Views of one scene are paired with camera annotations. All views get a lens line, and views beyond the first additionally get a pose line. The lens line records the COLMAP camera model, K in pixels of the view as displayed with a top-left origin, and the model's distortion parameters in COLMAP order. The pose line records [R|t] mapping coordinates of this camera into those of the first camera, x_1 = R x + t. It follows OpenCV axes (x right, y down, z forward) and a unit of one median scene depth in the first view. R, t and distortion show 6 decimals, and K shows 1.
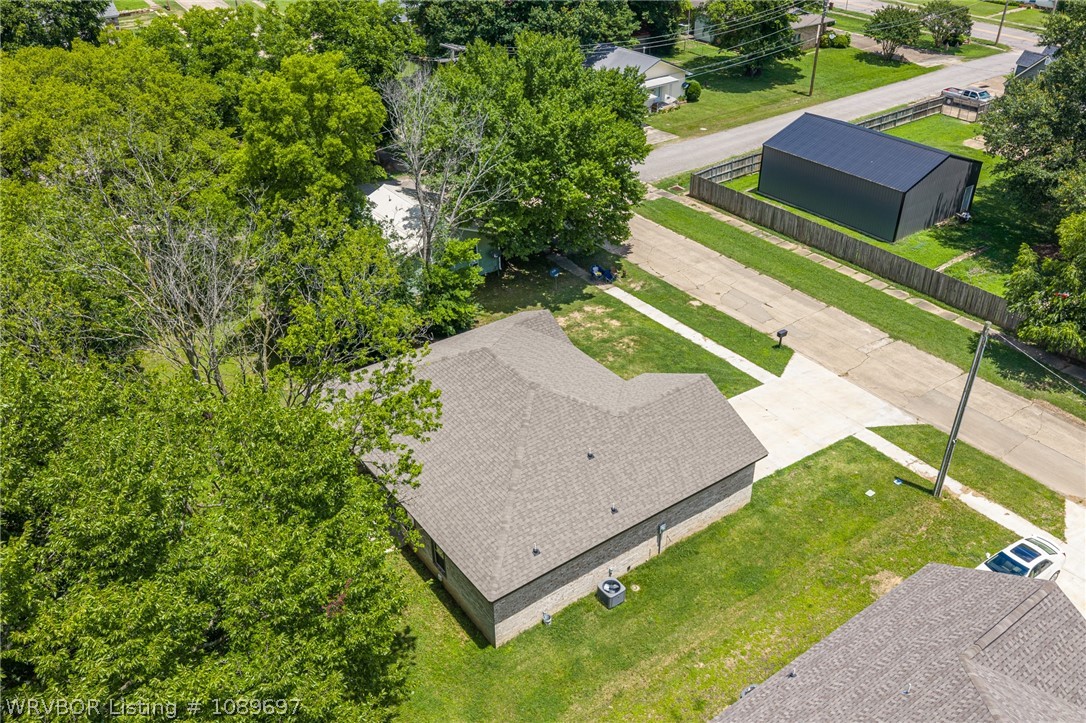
lens RADIAL K [[899.4, 0, 544.0], [0, 899.4, 360.8], [0, 0, 1]] dist [0.021532, -0.037528]
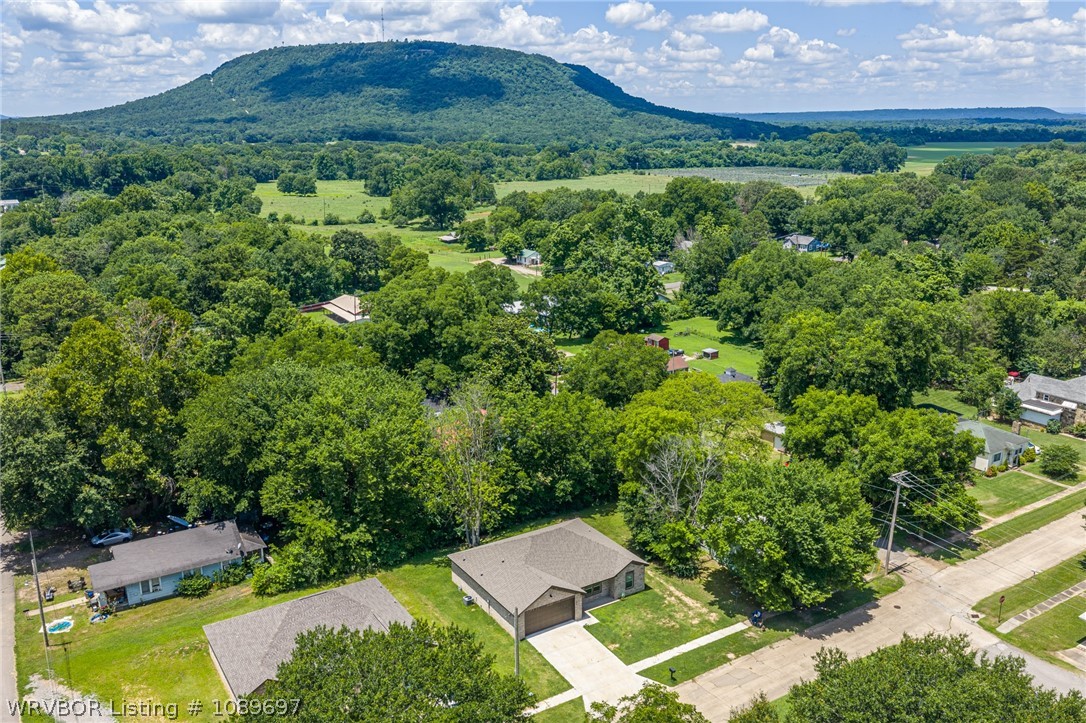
lens RADIAL K [[899.4, 0, 547.7], [0, 899.4, 362.8], [0, 0, 1]] dist [0.021532, -0.037528]
pose [[-0.059129, 0.273930, -0.959930, 1.440462], [-0.526246, 0.808587, 0.263157, -0.667712], [0.848274, 0.520720, 0.096344, 0.366569]]
